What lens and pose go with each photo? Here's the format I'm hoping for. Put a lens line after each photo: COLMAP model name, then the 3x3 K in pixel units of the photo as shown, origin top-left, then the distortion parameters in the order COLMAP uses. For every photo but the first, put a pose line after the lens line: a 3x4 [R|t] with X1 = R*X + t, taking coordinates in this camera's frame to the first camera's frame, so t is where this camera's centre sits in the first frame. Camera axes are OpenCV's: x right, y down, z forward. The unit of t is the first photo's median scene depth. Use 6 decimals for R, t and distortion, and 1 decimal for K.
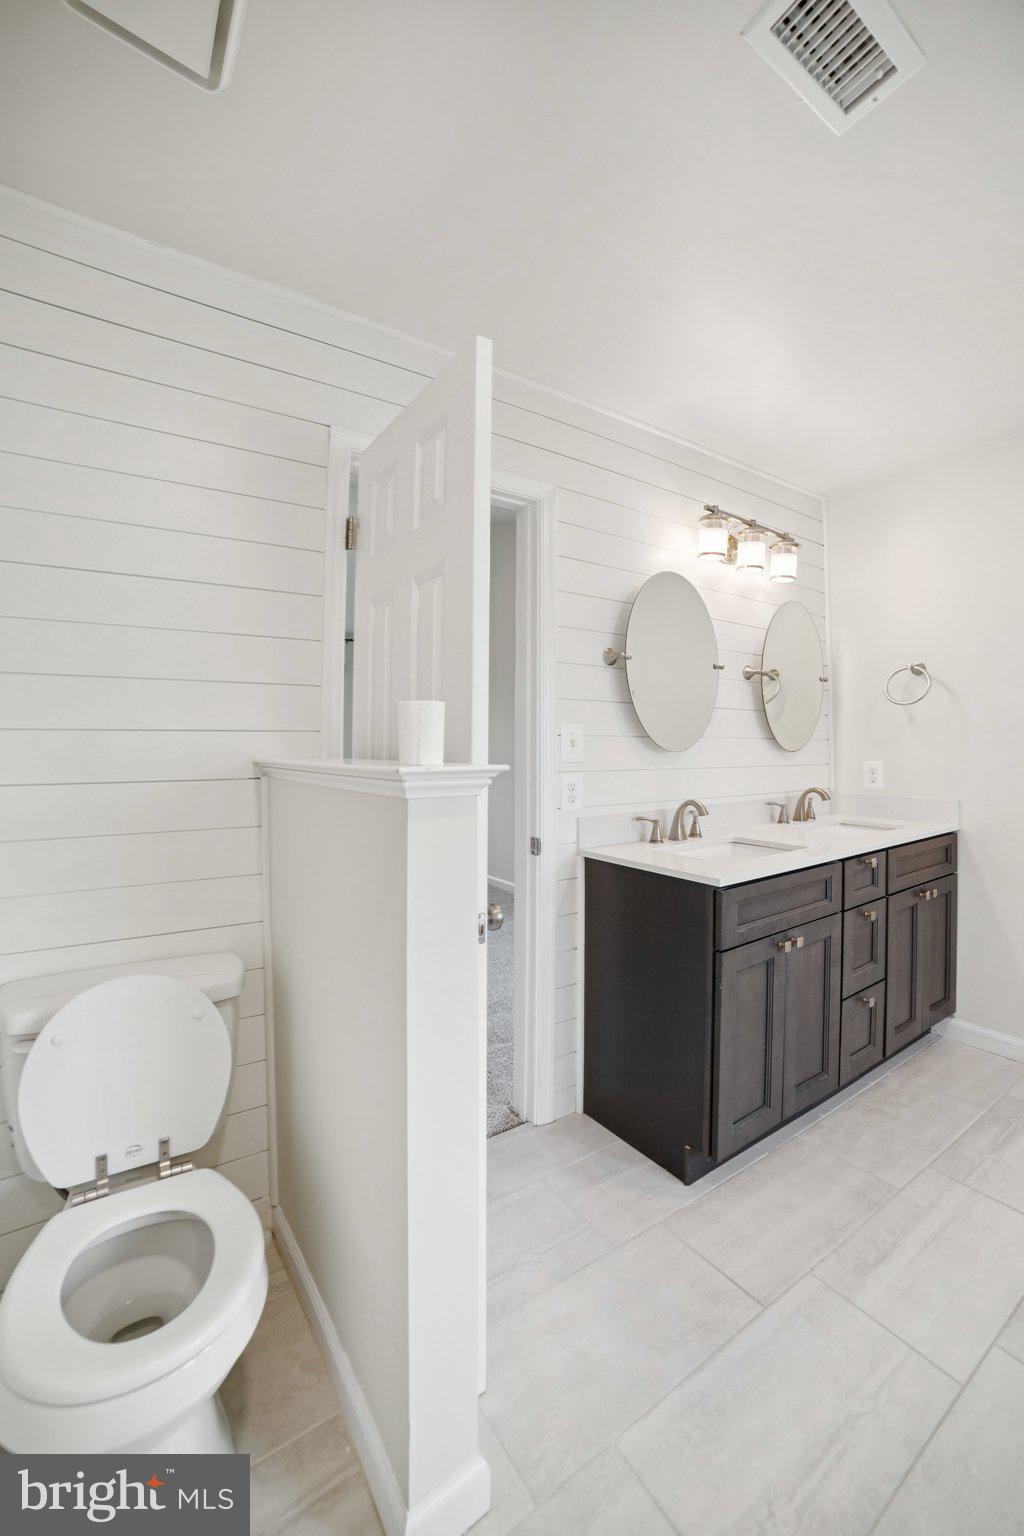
lens RADIAL K [[581.2, 0, 514.7], [0, 581.2, 773.9], [0, 0, 1]] dist [-0.013507, 0.000107]
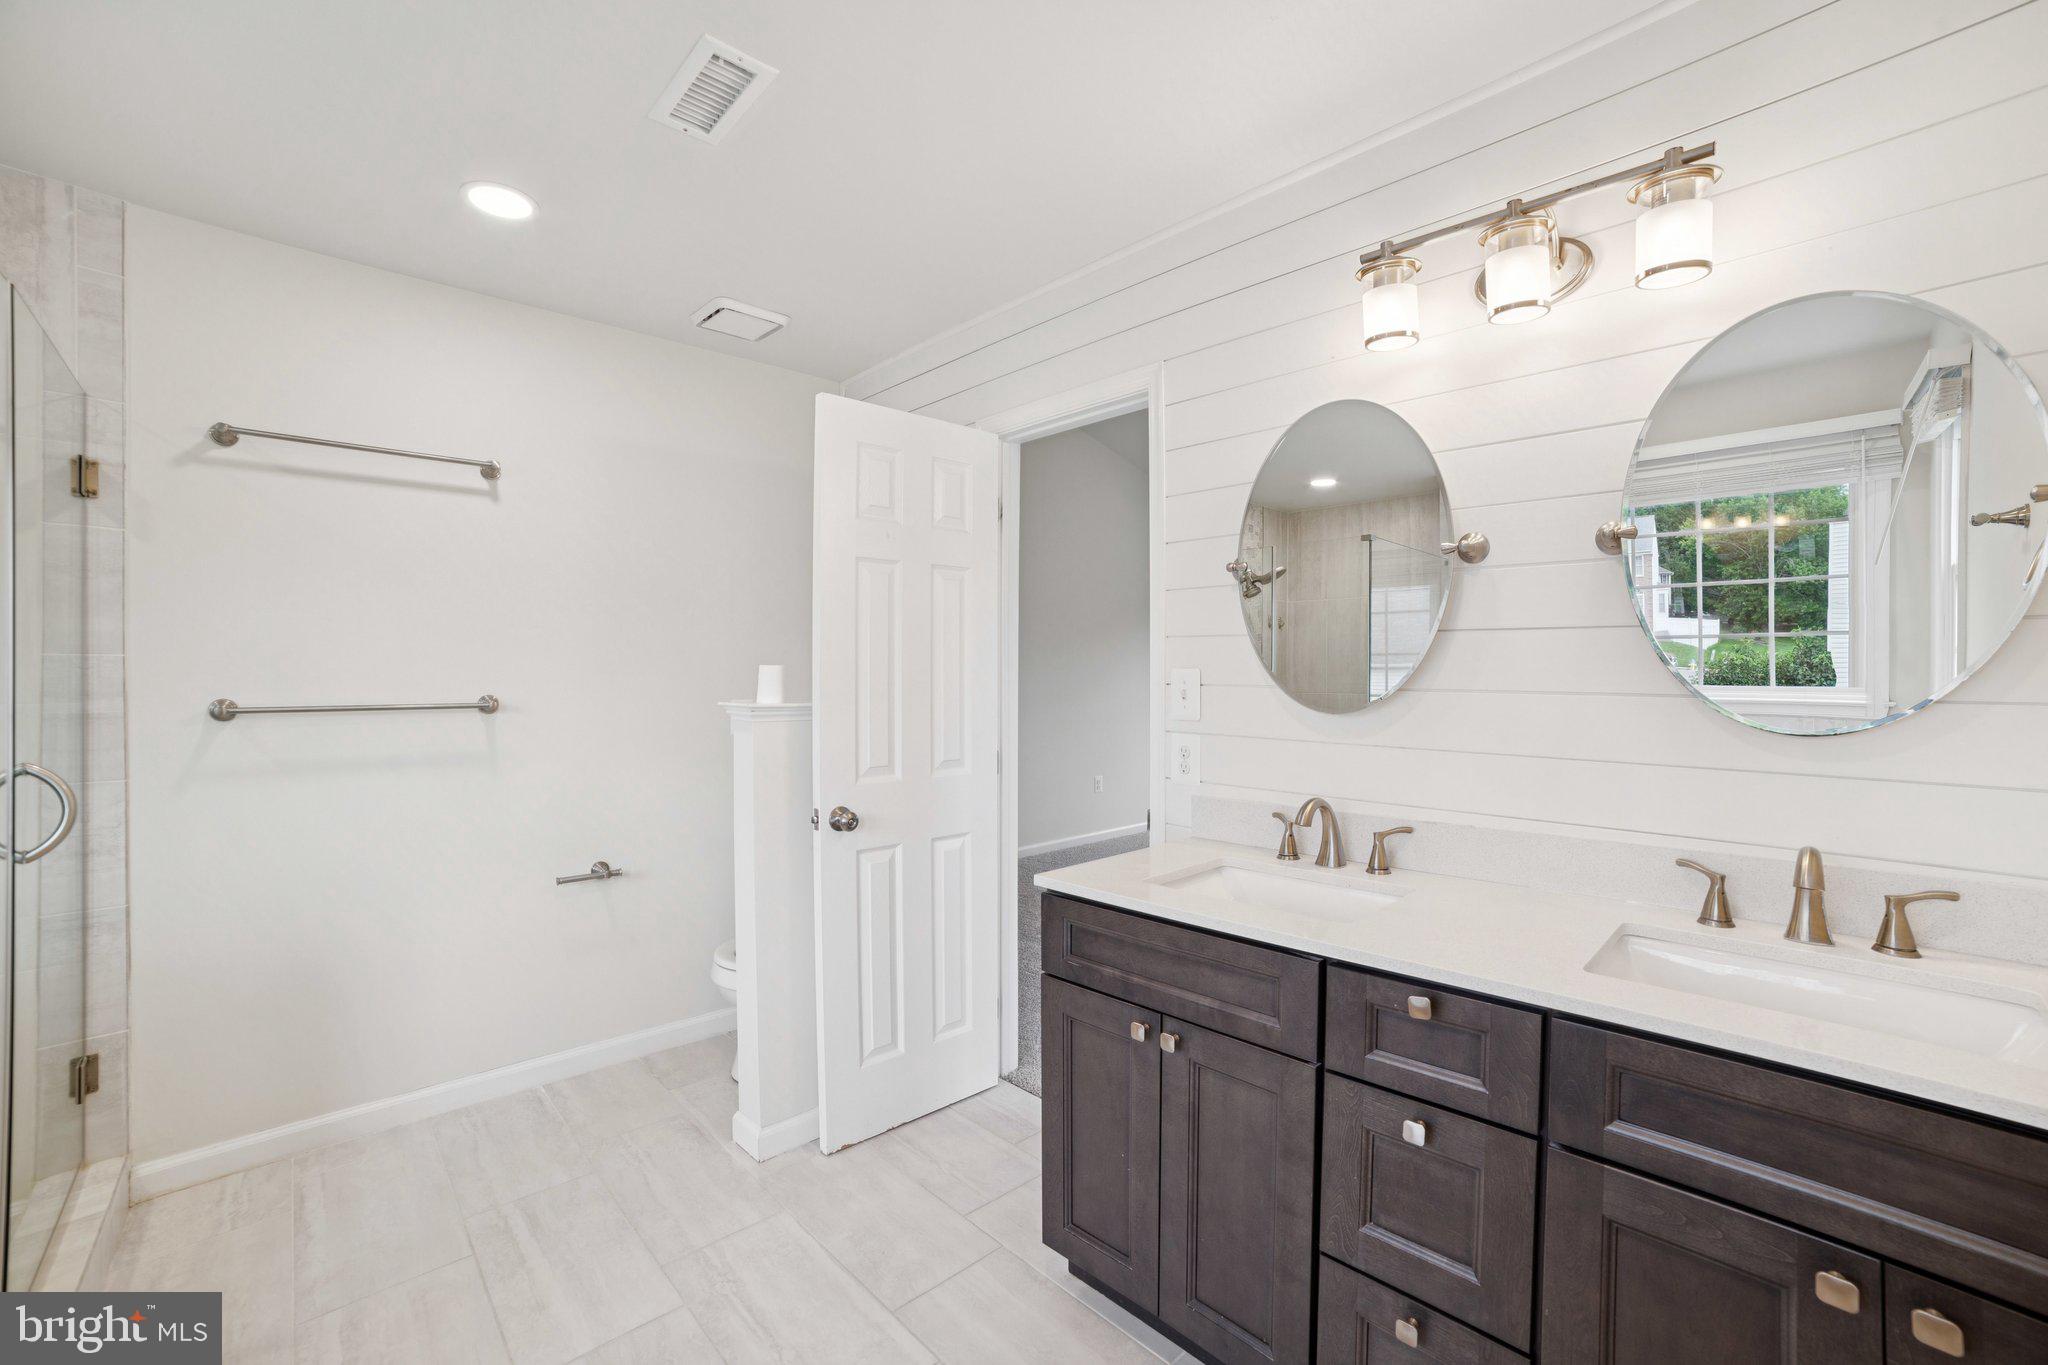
lens RADIAL K [[872.8, 0, 1028.4], [0, 872.8, 678.1], [0, 0, 1]] dist [-0.028765, 0.002448]
pose [[0.134224, 0.007104, -0.990926, 1.198554], [-0.035525, 0.999366, 0.002353, -0.070230], [0.990314, 0.034887, 0.134391, 0.648481]]
